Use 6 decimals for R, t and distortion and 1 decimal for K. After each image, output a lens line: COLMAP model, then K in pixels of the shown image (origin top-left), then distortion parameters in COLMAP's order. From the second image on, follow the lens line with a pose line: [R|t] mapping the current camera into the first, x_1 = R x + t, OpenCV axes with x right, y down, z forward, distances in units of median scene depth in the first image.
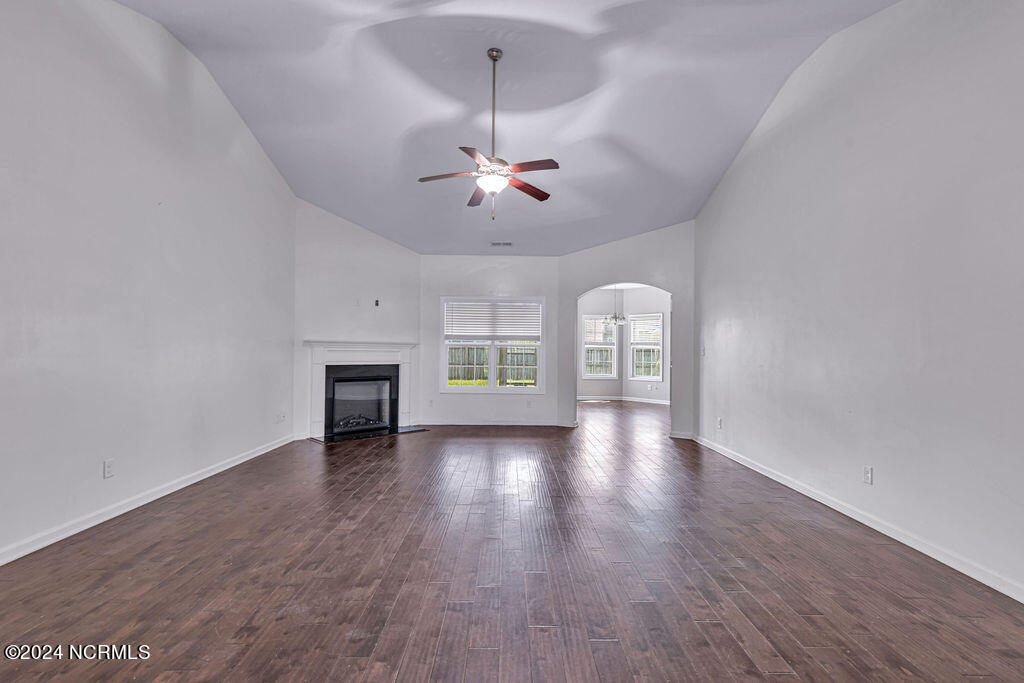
lens RADIAL K [[467.7, 0, 512.0], [0, 467.7, 341.5], [0, 0, 1]] dist [0.020231, -0.000002]
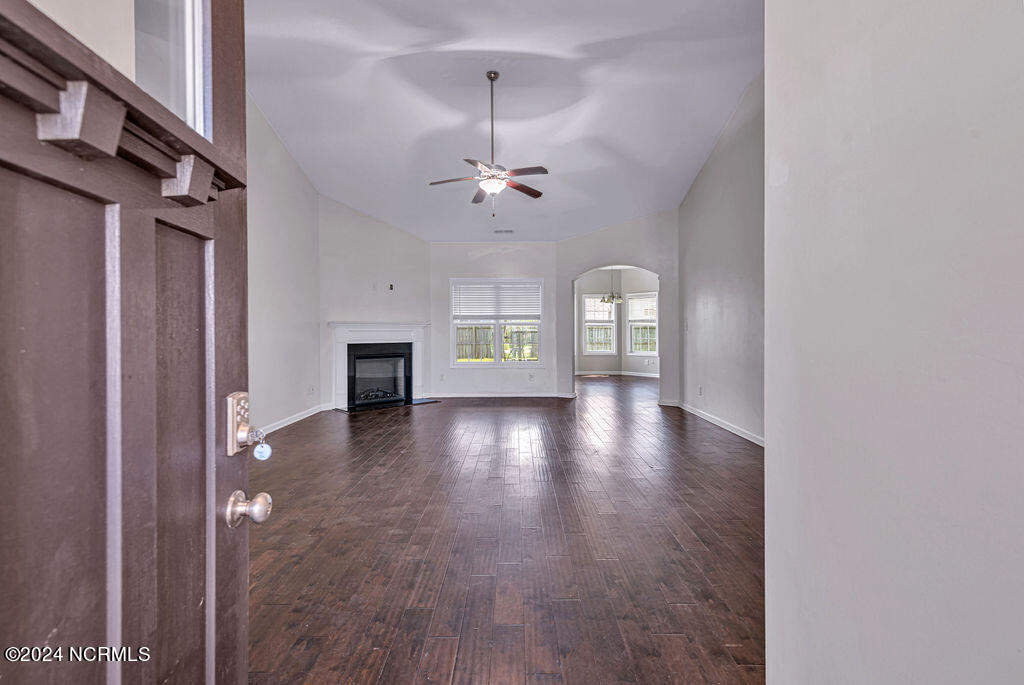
lens RADIAL K [[468.5, 0, 517.7], [0, 468.5, 330.0], [0, 0, 1]] dist [0.001742, 0.000020]
pose [[0.999886, -0.014841, -0.002948, 0.012229], [0.014894, 0.999707, 0.019097, 0.002051], [0.002664, -0.019138, 0.999813, -0.114030]]
